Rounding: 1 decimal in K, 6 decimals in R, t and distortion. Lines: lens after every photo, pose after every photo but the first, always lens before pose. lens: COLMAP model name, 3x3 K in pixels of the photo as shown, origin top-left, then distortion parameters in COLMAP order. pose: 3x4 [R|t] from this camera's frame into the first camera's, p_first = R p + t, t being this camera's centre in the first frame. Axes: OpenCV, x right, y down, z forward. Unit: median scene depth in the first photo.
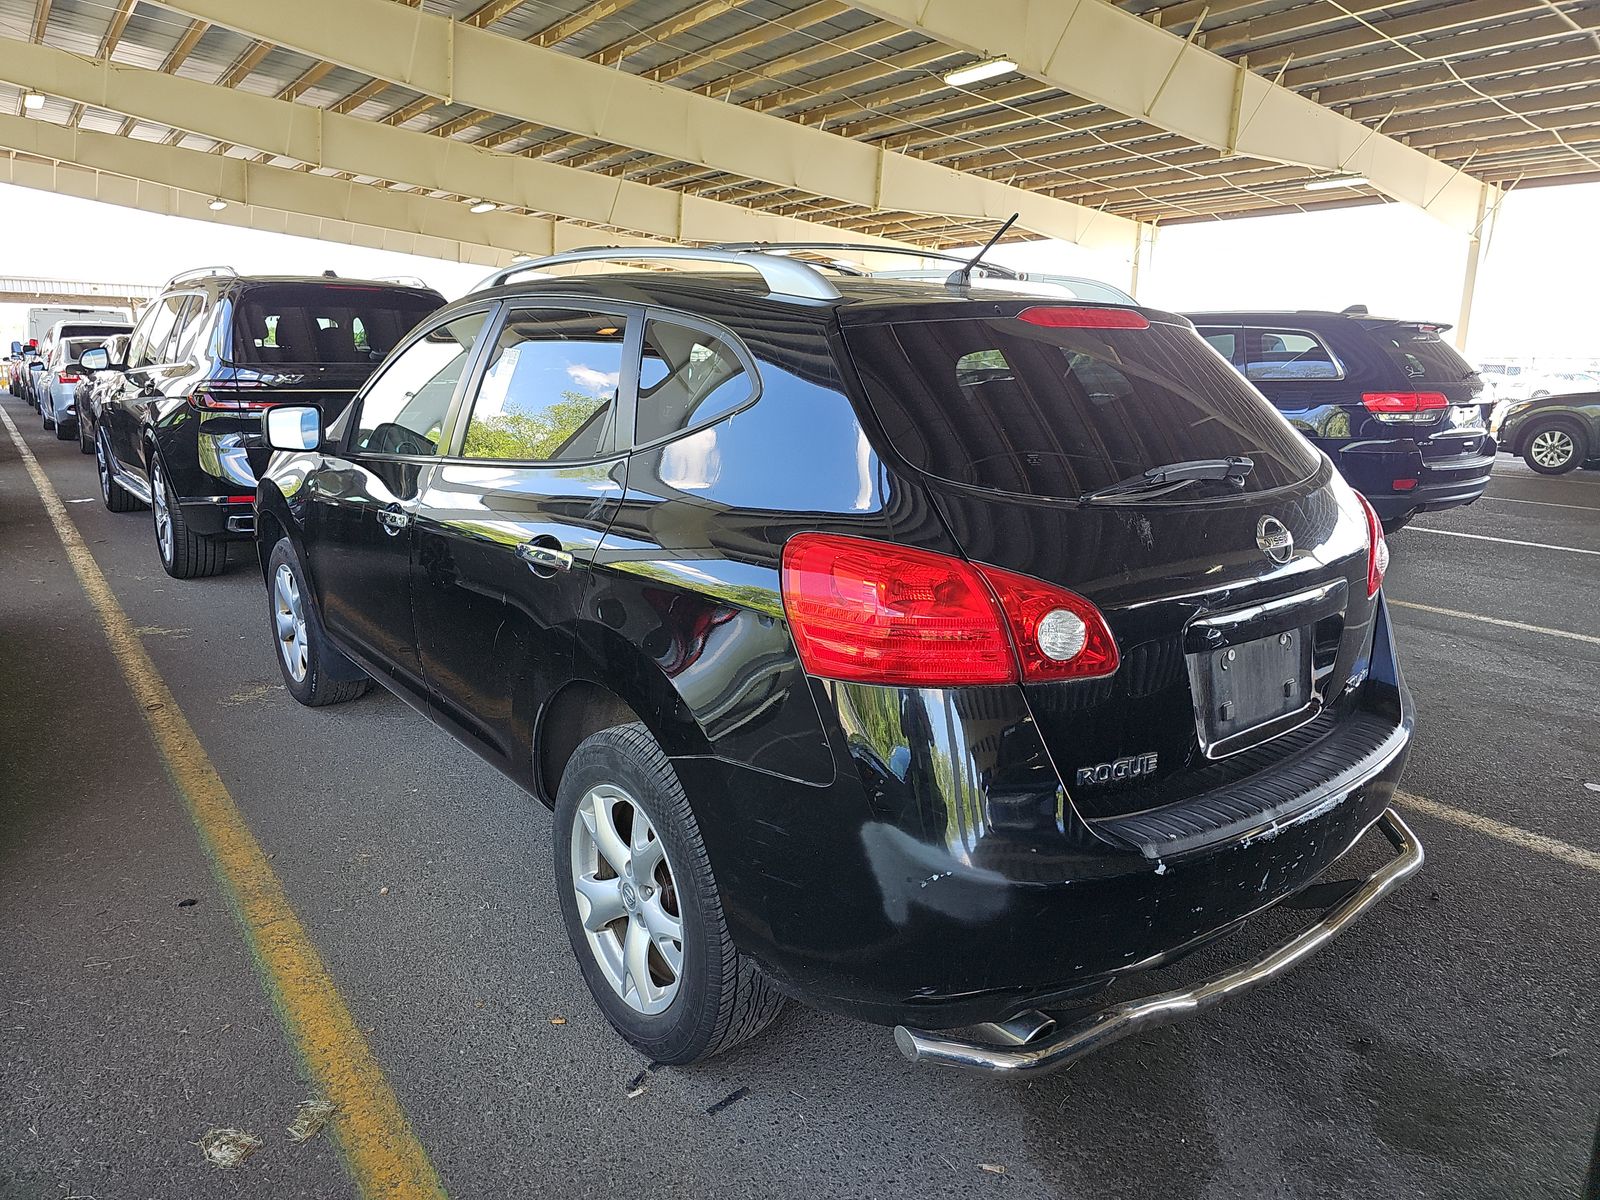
lens RADIAL K [[1077.0, 0, 809.7], [0, 1077.0, 600.5], [0, 0, 1]] dist [0.034254, -0.033501]
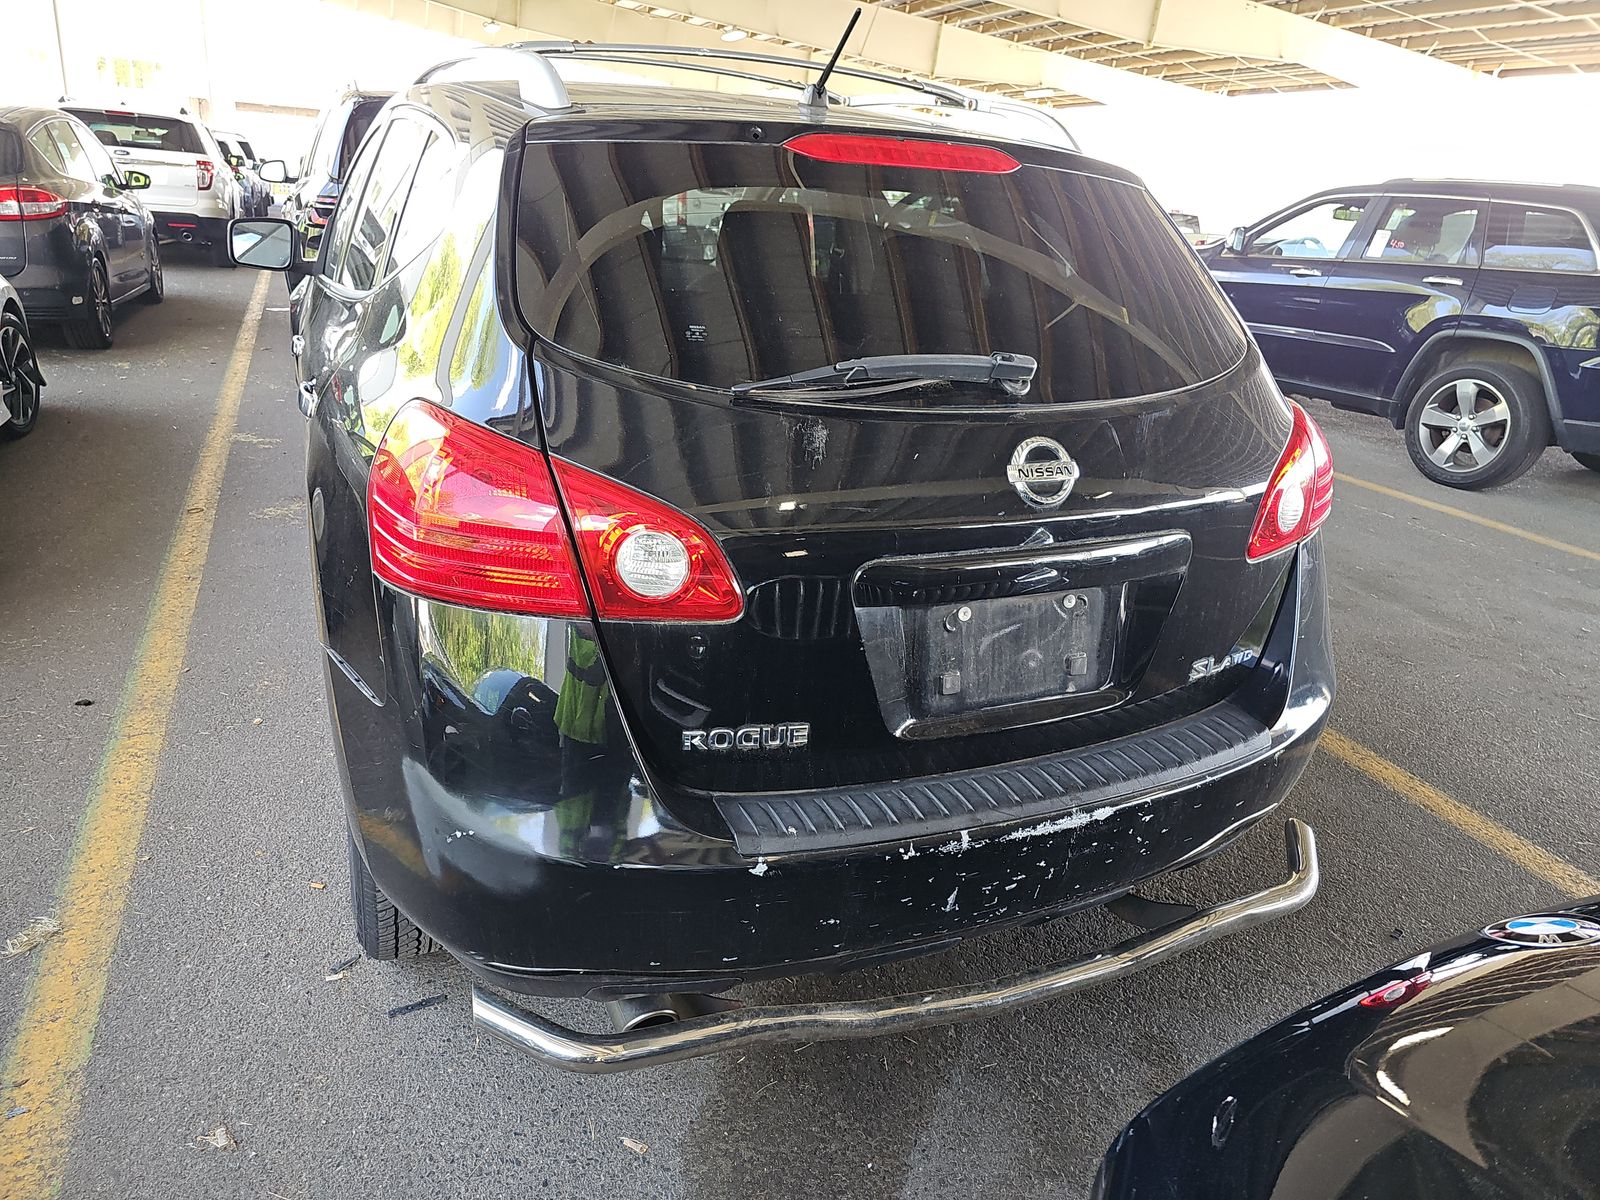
lens RADIAL K [[1077.0, 0, 785.6], [0, 1077.0, 597.0], [0, 0, 1]] dist [0.034254, -0.033501]
pose [[0.968620, 0.132360, -0.210369, 0.402858], [-0.105055, 0.985109, 0.136100, -0.049729], [0.225251, -0.109729, 0.968102, 0.212859]]
